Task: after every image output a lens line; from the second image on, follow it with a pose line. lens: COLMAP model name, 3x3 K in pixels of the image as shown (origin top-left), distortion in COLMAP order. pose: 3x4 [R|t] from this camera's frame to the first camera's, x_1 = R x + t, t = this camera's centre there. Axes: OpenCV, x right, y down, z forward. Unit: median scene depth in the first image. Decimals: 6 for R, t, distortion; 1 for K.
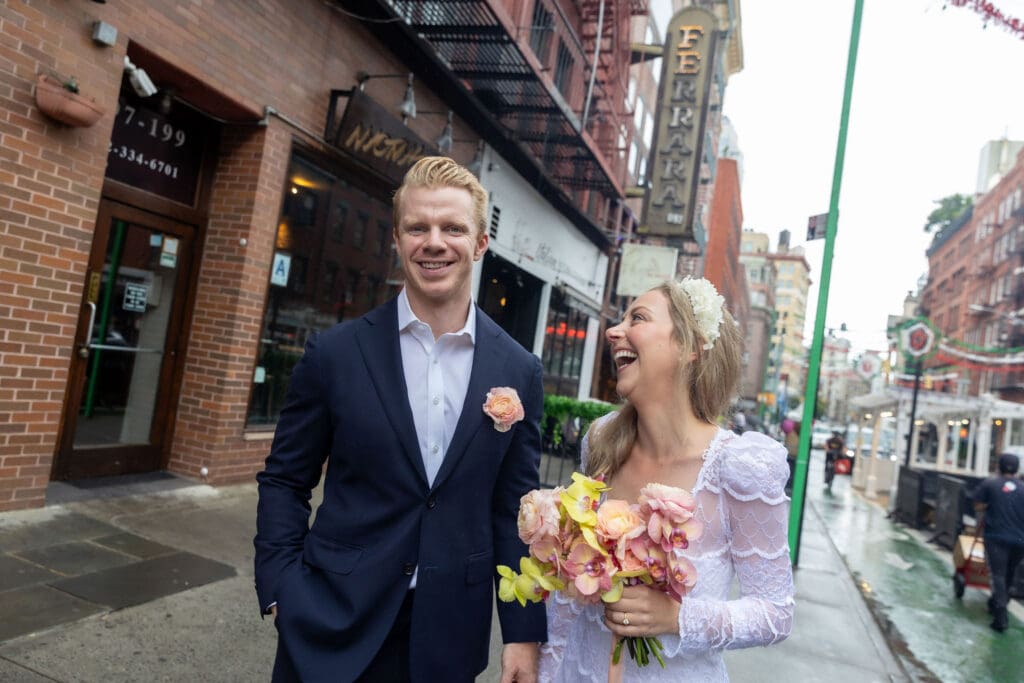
lens RADIAL K [[660.4, 0, 518.3], [0, 660.4, 338.4], [0, 0, 1]] dist [-0.001569, 0.000131]
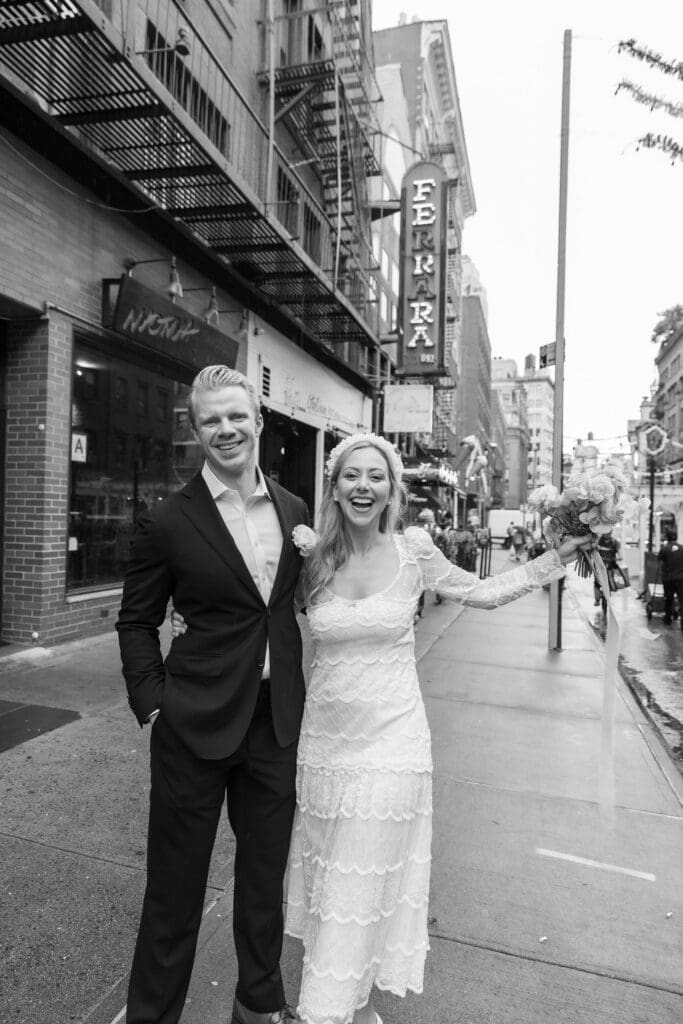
lens RADIAL K [[611.2, 0, 337.2], [0, 611.2, 503.3], [0, 0, 1]] dist [0.012938, -0.001309]
pose [[0.991222, -0.121007, 0.053253, 0.003913], [0.118727, 0.991947, 0.044092, -0.004782], [-0.058160, -0.037382, 0.997607, -0.049210]]
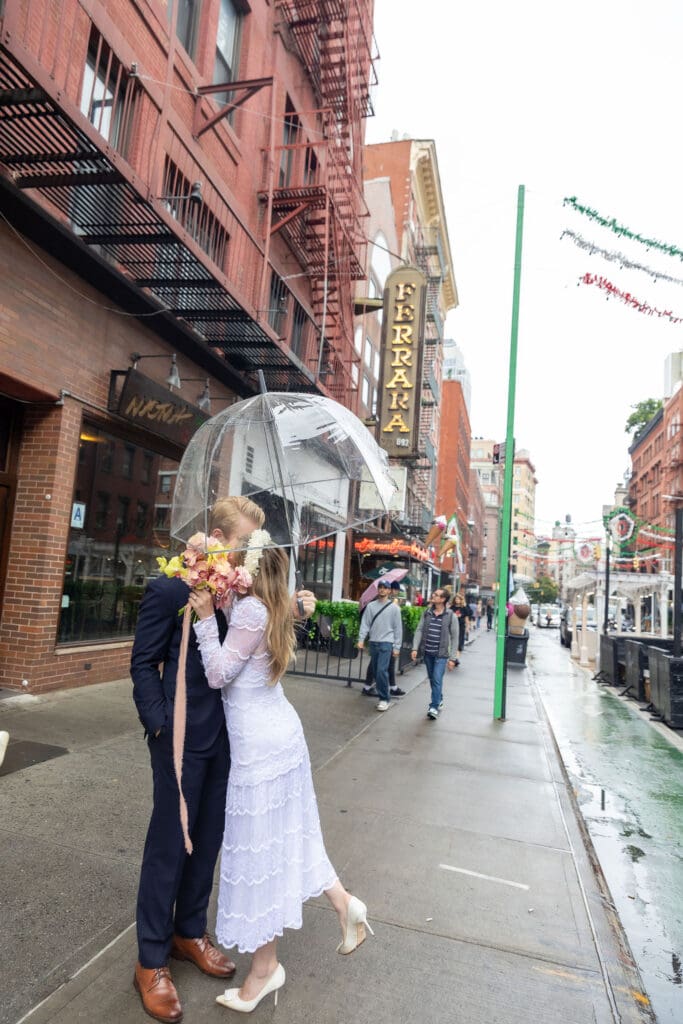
lens RADIAL K [[629.3, 0, 339.3], [0, 629.3, 515.8], [0, 0, 1]] dist [0.017988, -0.001751]
pose [[0.993528, -0.065421, 0.092852, 0.017618], [0.069597, 0.996671, -0.042469, -0.016247], [-0.089764, 0.048656, 0.994774, -0.202816]]
